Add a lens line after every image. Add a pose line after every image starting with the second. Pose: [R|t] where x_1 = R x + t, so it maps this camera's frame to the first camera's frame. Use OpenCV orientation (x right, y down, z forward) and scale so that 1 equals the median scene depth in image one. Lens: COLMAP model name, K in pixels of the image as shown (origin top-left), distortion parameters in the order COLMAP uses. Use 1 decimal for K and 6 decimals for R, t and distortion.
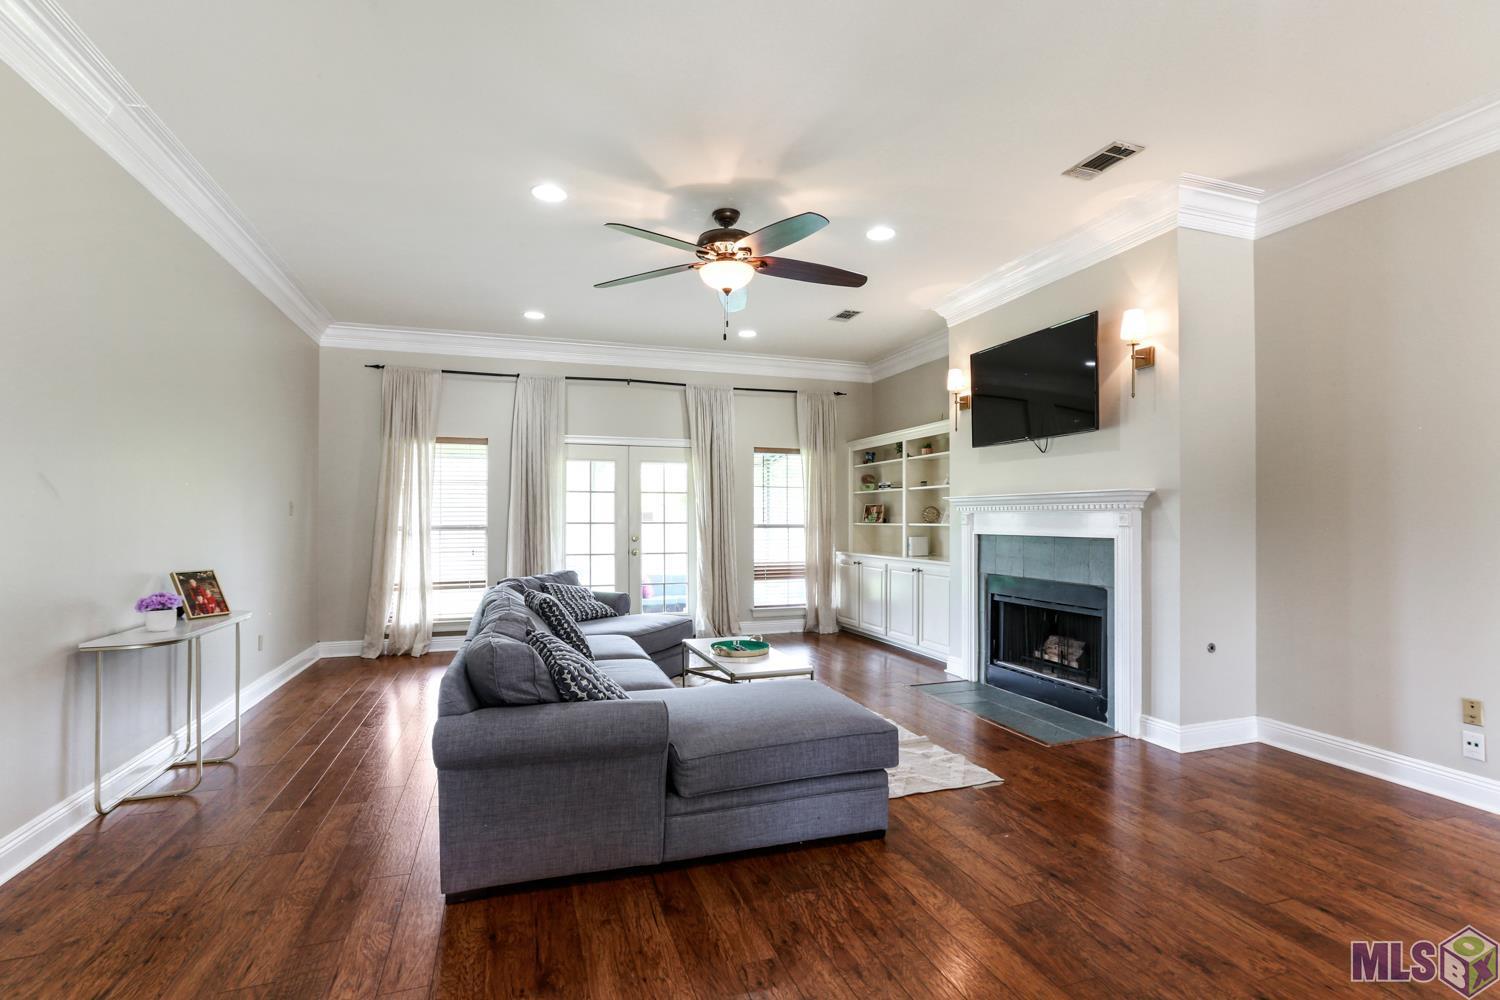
lens RADIAL K [[687.8, 0, 749.8], [0, 687.8, 515.4], [0, 0, 1]] dist [-0.000201, -0.000012]
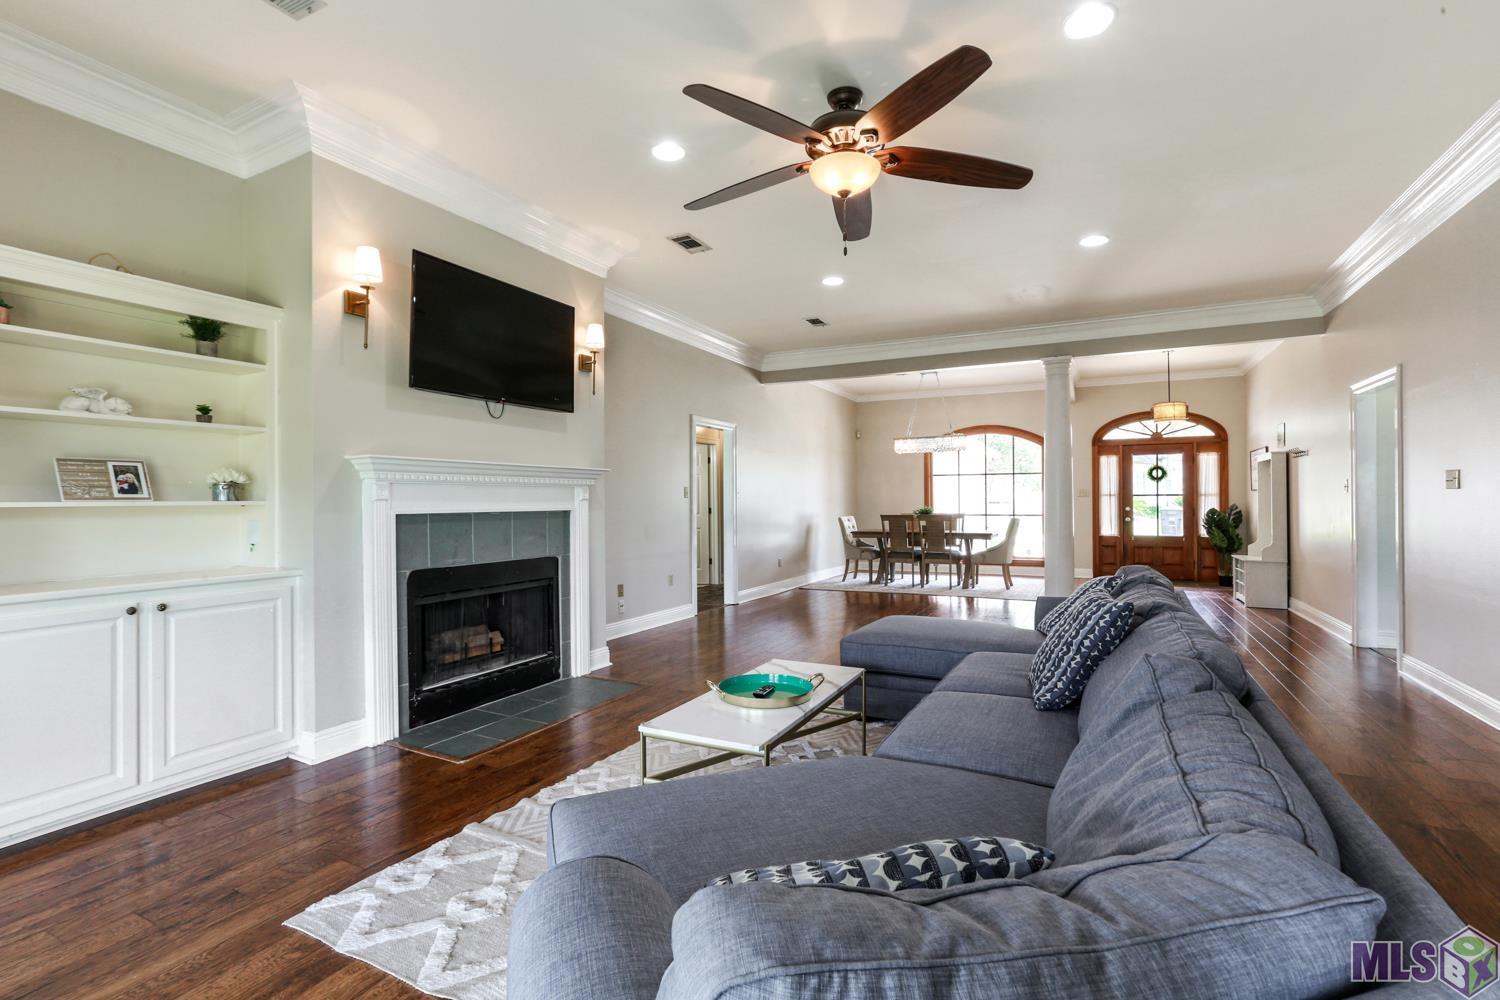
lens RADIAL K [[667.0, 0, 750.0], [0, 667.0, 500.0], [0, 0, 1]] dist [0.000582, 0.000060]
pose [[-0.690110, 0.008825, 0.723650, -0.464126], [0.006083, 0.999961, -0.006393, 0.024681], [-0.723679, -0.000009, -0.690137, 1.509257]]
